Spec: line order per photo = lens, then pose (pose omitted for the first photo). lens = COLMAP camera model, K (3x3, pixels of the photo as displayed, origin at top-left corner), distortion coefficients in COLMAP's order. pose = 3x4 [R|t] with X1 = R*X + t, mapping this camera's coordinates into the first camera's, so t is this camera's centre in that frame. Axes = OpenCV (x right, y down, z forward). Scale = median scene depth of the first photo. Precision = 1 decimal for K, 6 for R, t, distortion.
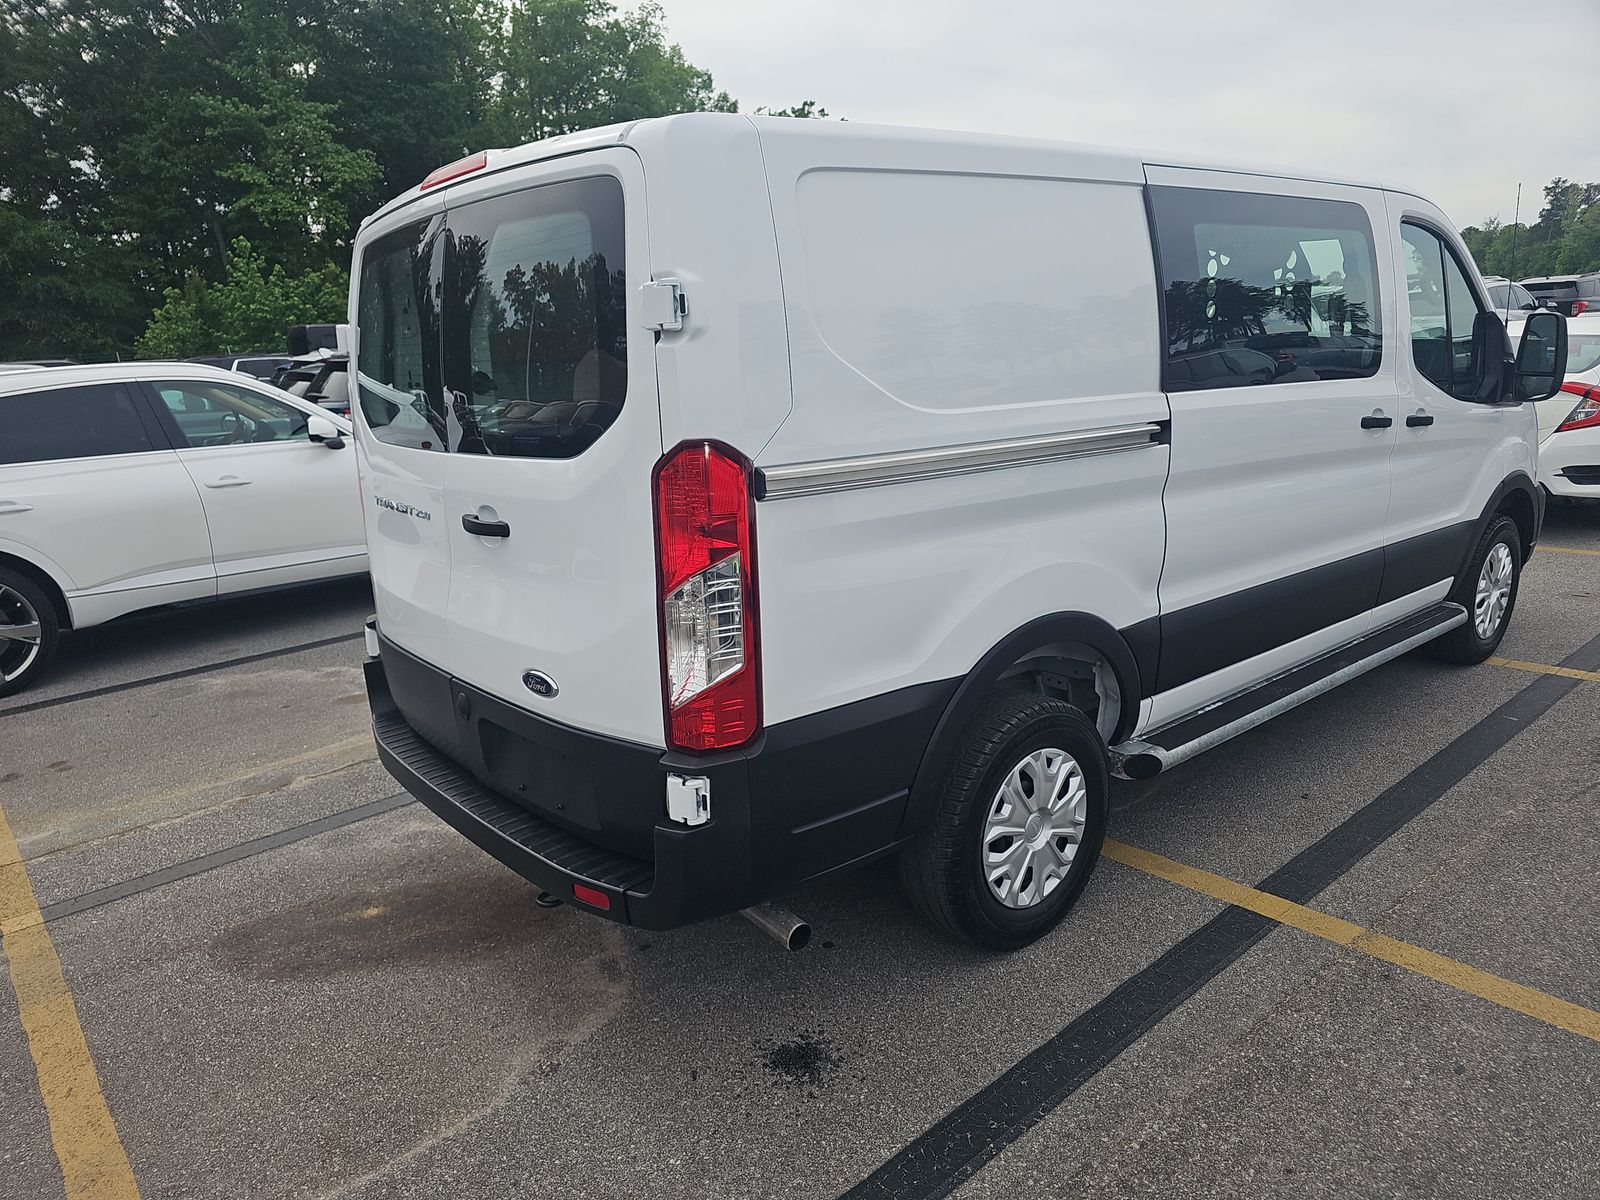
lens RADIAL K [[1110.3, 0, 800.0], [0, 1110.3, 600.0], [0, 0, 1]] dist [0.004133, -0.002192]
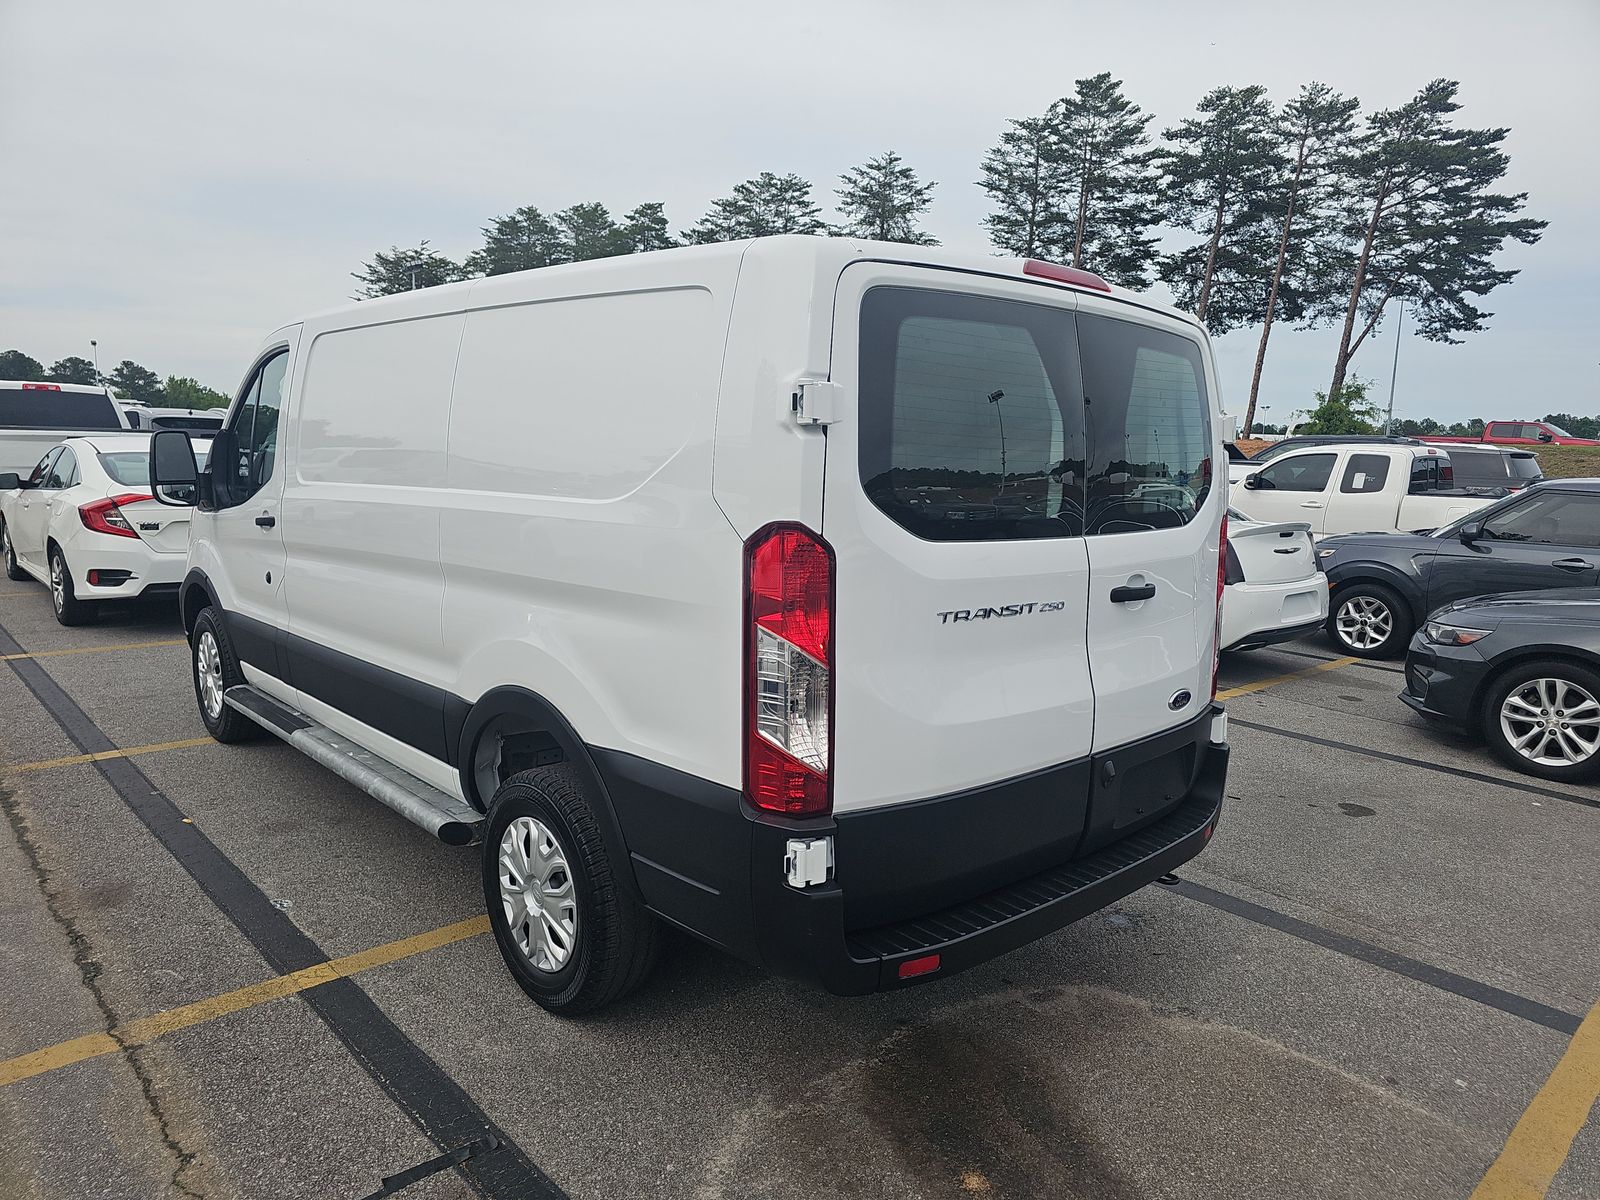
lens RADIAL K [[1070.3, 0, 821.0], [0, 1070.3, 601.6], [0, 0, 1]] dist [0.042393, -0.041871]
pose [[-0.096426, -0.089912, 0.991271, -0.137286], [0.195808, 0.974737, 0.107460, -0.024361], [-0.975890, 0.204460, -0.076385, 0.142384]]
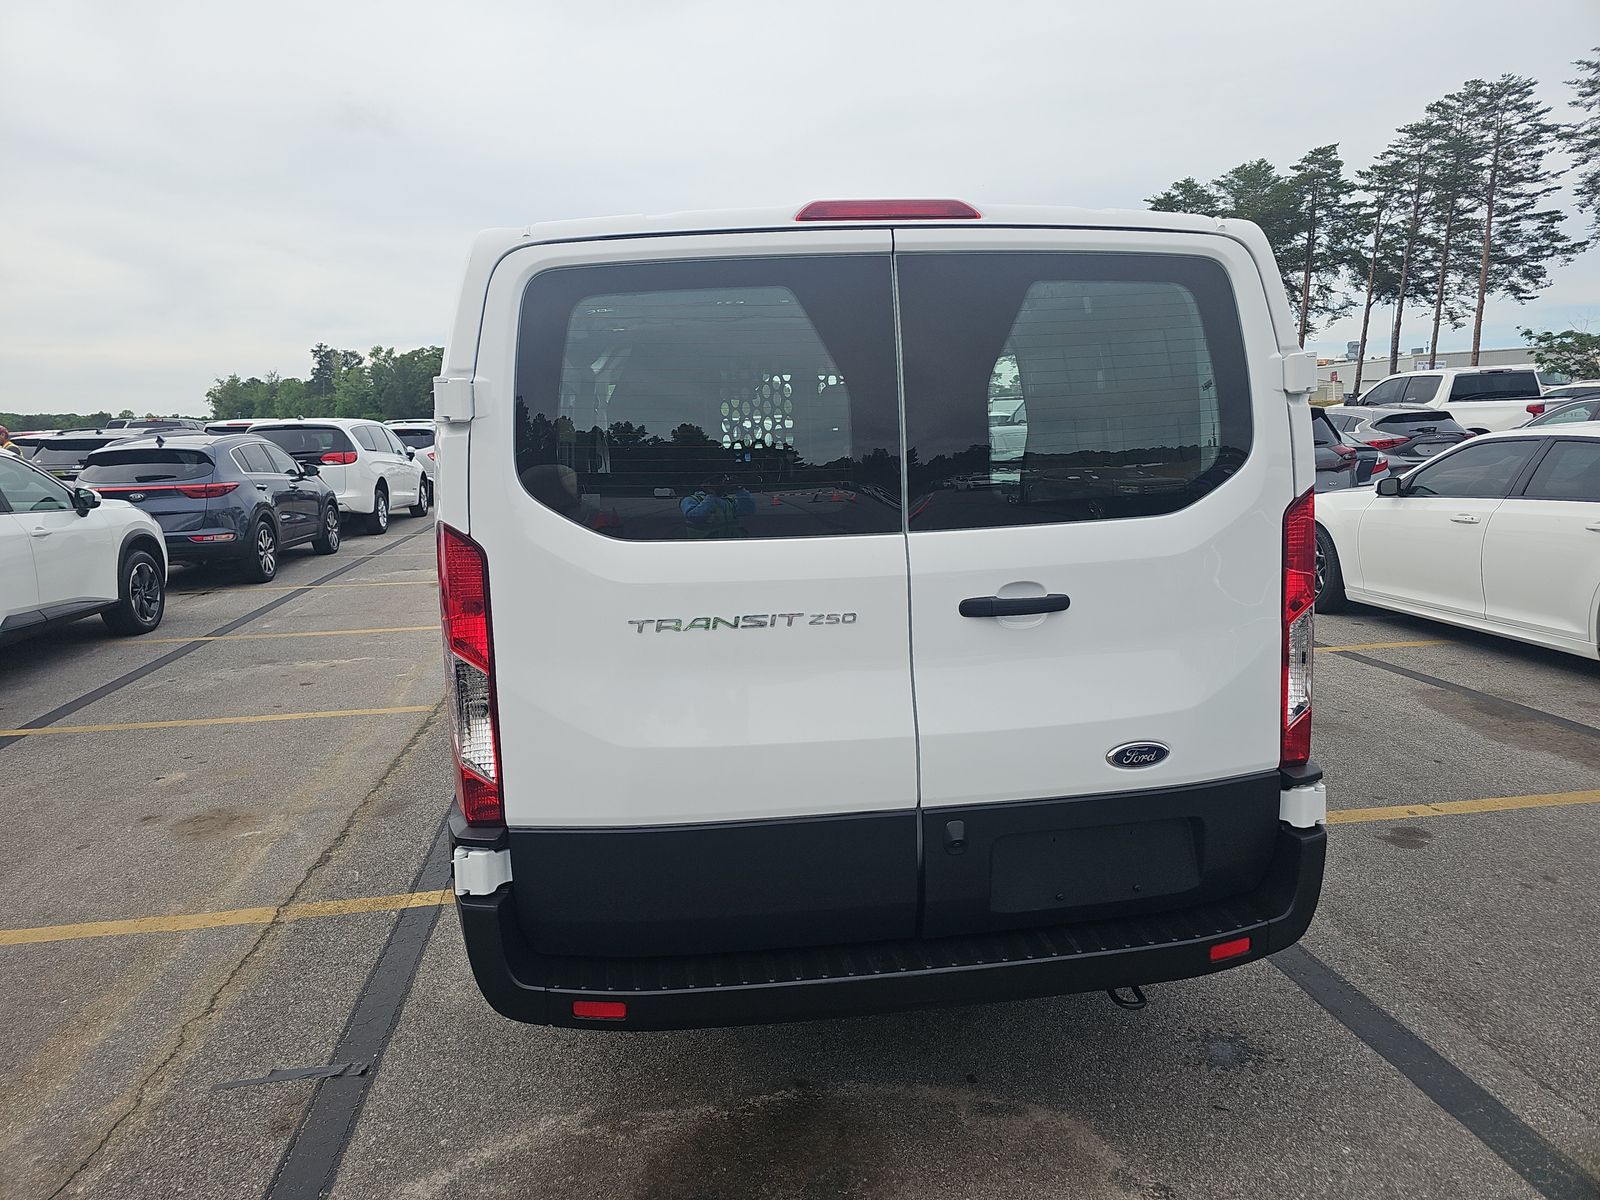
lens RADIAL K [[1081.1, 0, 802.6], [0, 1081.1, 574.8], [0, 0, 1]] dist [0.035537, -0.038377]
pose [[0.519334, -0.075175, 0.851259, -0.110725], [0.196915, 0.979844, -0.033603, -0.009531], [-0.831575, 0.185077, 0.523670, 0.070018]]
